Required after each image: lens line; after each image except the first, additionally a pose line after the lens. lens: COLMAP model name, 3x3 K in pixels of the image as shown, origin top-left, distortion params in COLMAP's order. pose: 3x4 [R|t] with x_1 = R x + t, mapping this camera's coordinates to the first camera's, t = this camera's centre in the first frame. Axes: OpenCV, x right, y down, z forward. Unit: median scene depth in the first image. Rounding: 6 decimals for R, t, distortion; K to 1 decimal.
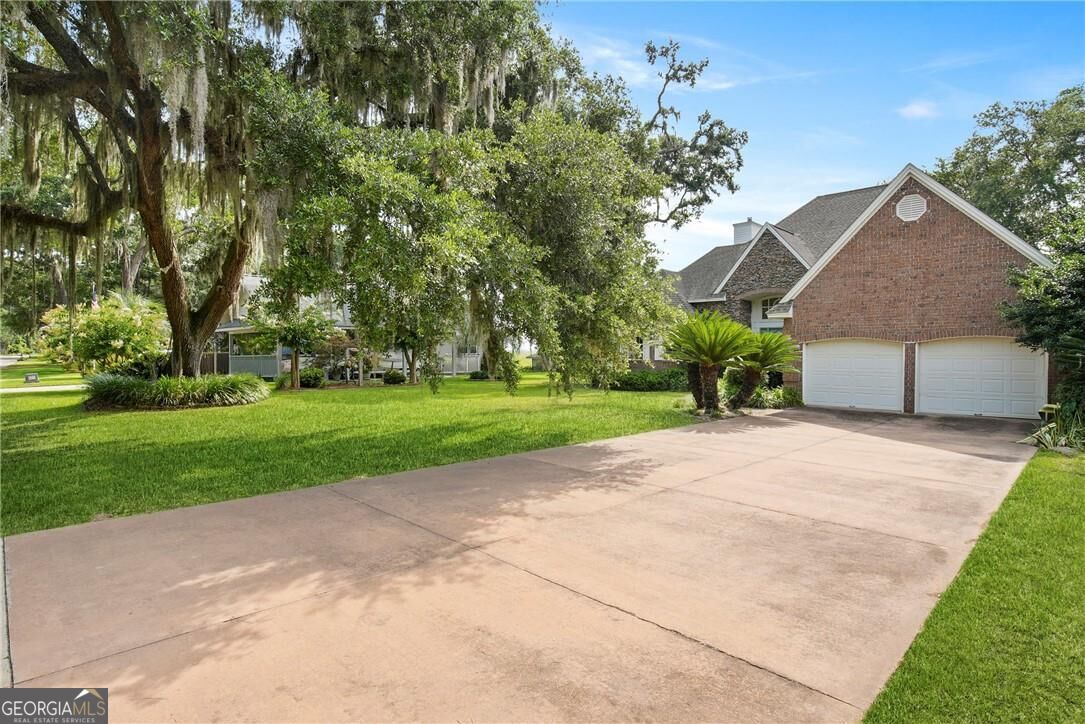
lens RADIAL K [[544.5, 0, 542.5], [0, 544.5, 362.0], [0, 0, 1]] dist [-0.000493, 0.000172]
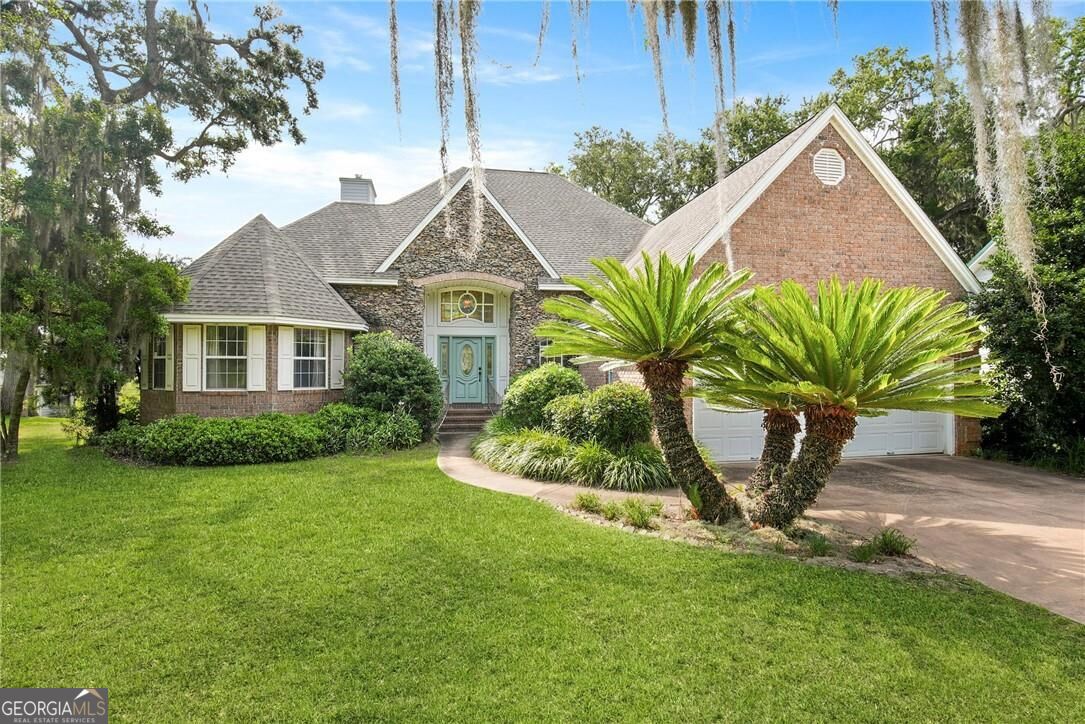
lens RADIAL K [[544.5, 0, 542.5], [0, 544.5, 362.0], [0, 0, 1]] dist [-0.000493, 0.000172]
pose [[0.570290, 0.013845, 0.821327, -0.059800], [0.014997, 0.999516, -0.027262, -0.010130], [-0.821306, 0.027864, 0.569807, 0.510735]]
